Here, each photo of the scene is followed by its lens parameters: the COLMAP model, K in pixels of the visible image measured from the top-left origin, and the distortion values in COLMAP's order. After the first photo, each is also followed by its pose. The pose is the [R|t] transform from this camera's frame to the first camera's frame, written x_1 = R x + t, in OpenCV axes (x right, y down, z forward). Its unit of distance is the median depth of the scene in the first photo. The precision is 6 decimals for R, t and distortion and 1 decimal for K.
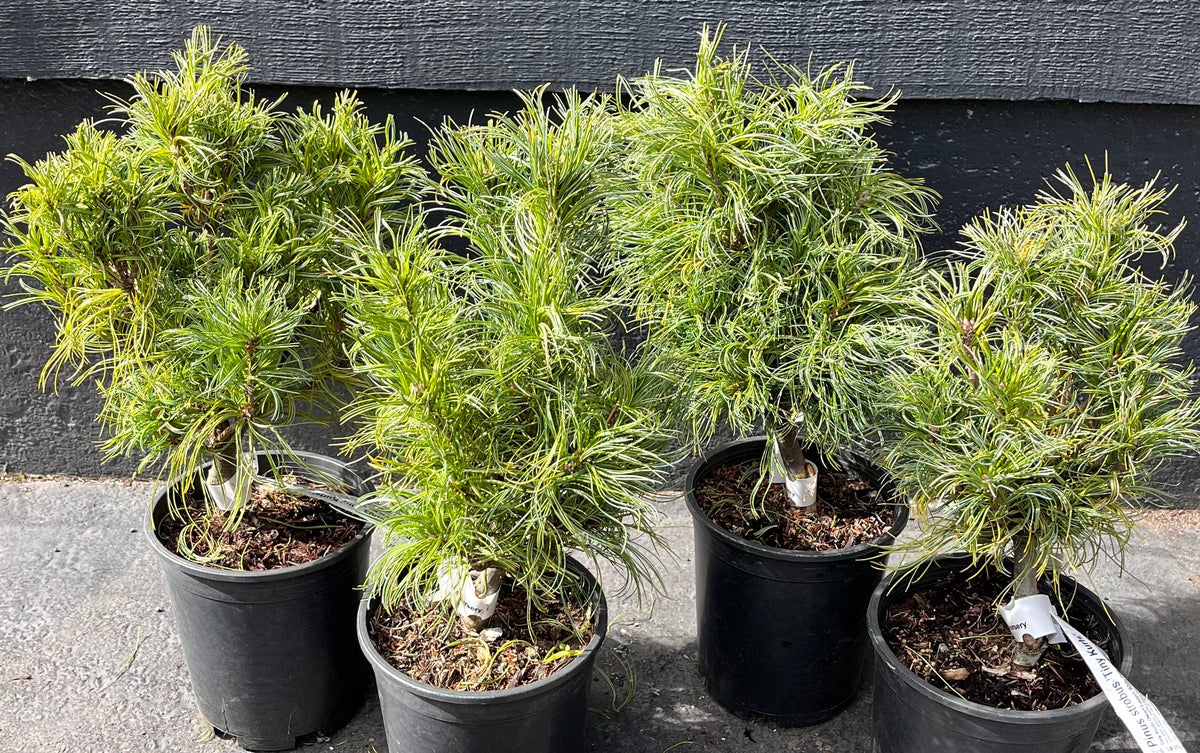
lens RADIAL K [[1393.6, 0, 598.8], [0, 1393.6, 376.8], [0, 0, 1]] dist [0.006802, 0.000000]
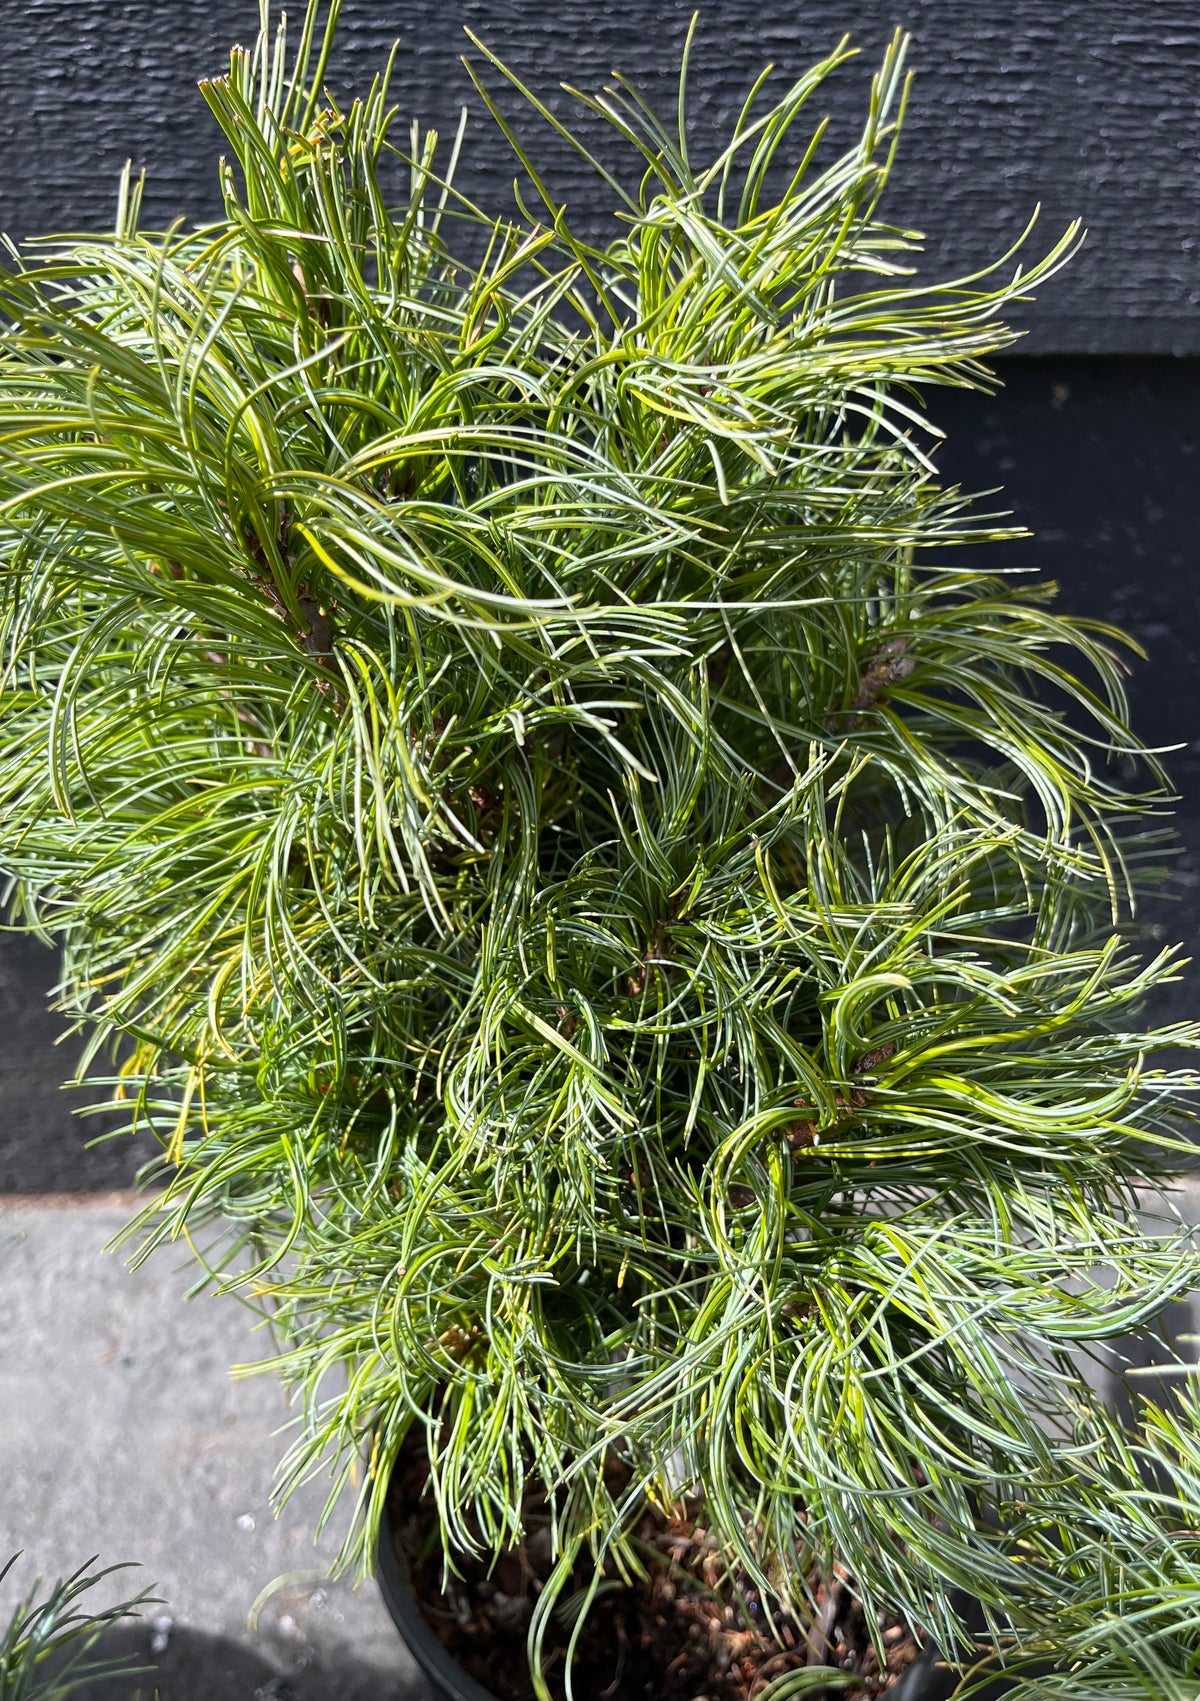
lens RADIAL K [[1303.9, 0, 603.3], [0, 1303.9, 851.3], [0, 0, 1]] dist [-0.013658, -0.007106]
pose [[0.993970, -0.046741, 0.099192, 0.111134], [0.035858, 0.993418, 0.108790, -0.127195], [-0.103624, -0.104577, 0.989104, 0.776237]]
